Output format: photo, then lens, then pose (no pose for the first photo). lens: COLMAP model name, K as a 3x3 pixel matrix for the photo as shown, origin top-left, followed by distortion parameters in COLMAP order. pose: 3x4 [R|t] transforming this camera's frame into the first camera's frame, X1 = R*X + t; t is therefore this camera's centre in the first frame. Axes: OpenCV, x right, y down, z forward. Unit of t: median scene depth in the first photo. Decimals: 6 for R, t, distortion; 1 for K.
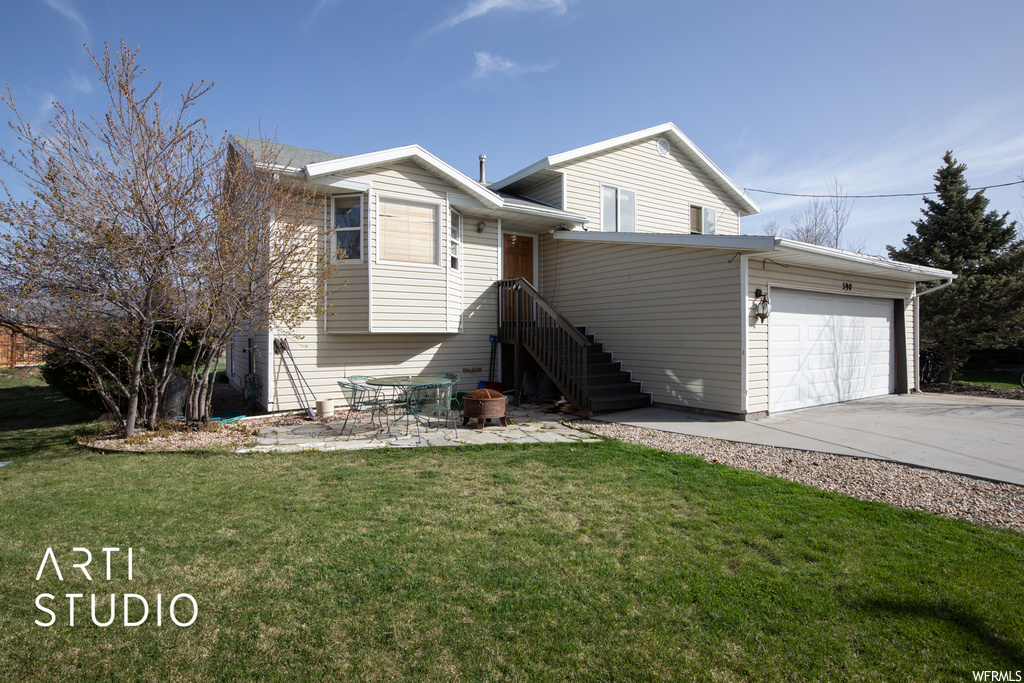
lens RADIAL K [[514.1, 0, 513.7], [0, 514.1, 331.6], [0, 0, 1]] dist [-0.021834, 0.001629]
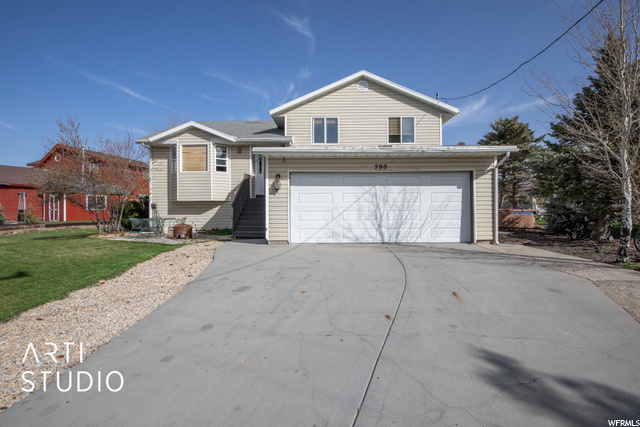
lens RADIAL K [[321.3, 0, 321.1], [0, 321.3, 207.3], [0, 0, 1]] dist [-0.021834, 0.001629]
pose [[0.823735, -0.001864, -0.566972, 1.043949], [0.007202, 0.999948, 0.007176, 0.024113], [0.566929, -0.009994, 0.823706, 0.110669]]
